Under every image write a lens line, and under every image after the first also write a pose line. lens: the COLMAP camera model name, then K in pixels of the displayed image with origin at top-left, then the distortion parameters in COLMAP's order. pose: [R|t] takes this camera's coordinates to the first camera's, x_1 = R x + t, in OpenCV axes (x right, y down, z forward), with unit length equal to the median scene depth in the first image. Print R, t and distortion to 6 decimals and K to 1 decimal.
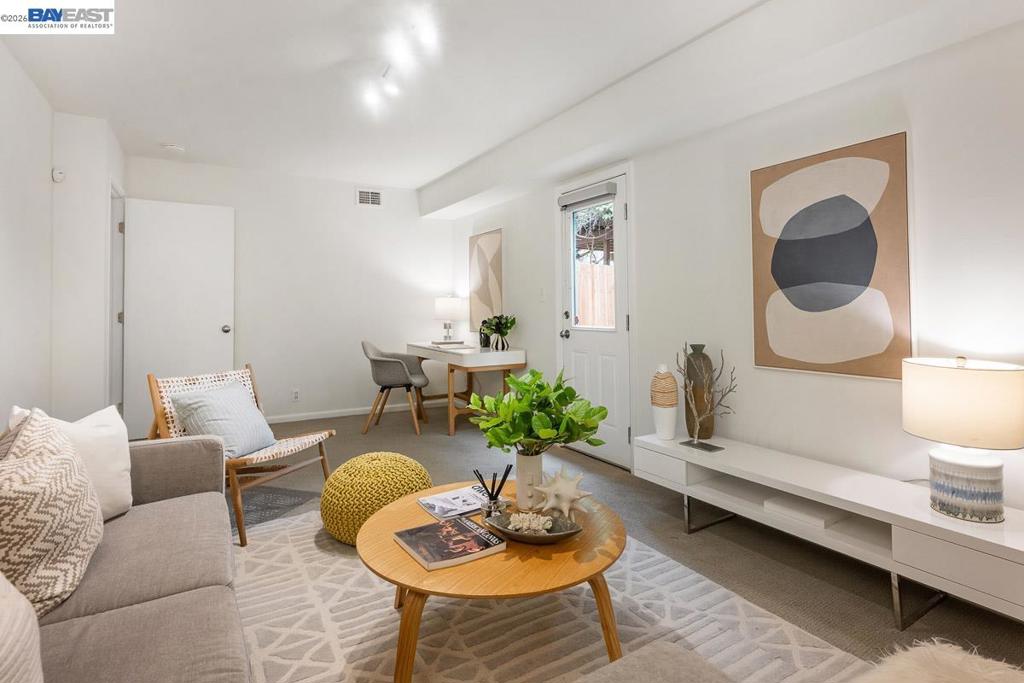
lens RADIAL K [[512.4, 0, 512.1], [0, 512.4, 296.2], [0, 0, 1]] dist [0.000755, 0.000043]
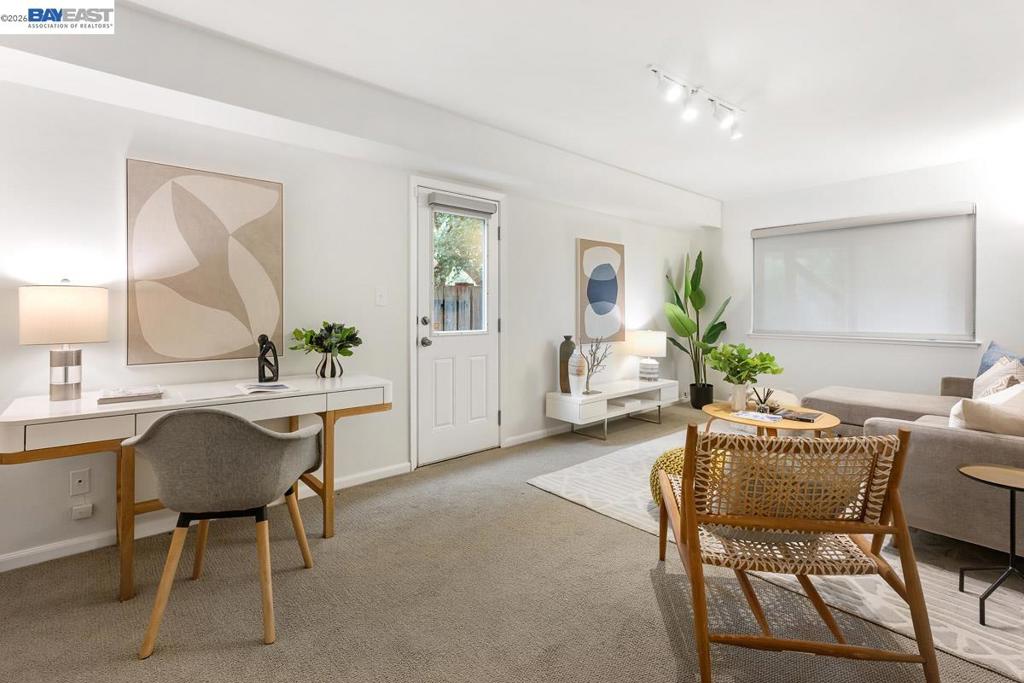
lens RADIAL K [[476.2, 0, 512.6], [0, 476.2, 313.4], [0, 0, 1]] dist [-0.000513, -0.000080]
pose [[-0.162985, 0.000398, 0.986628, -1.211250], [-0.022106, 0.999747, -0.004055, 0.035917], [-0.986381, -0.022471, -0.162935, 1.570768]]
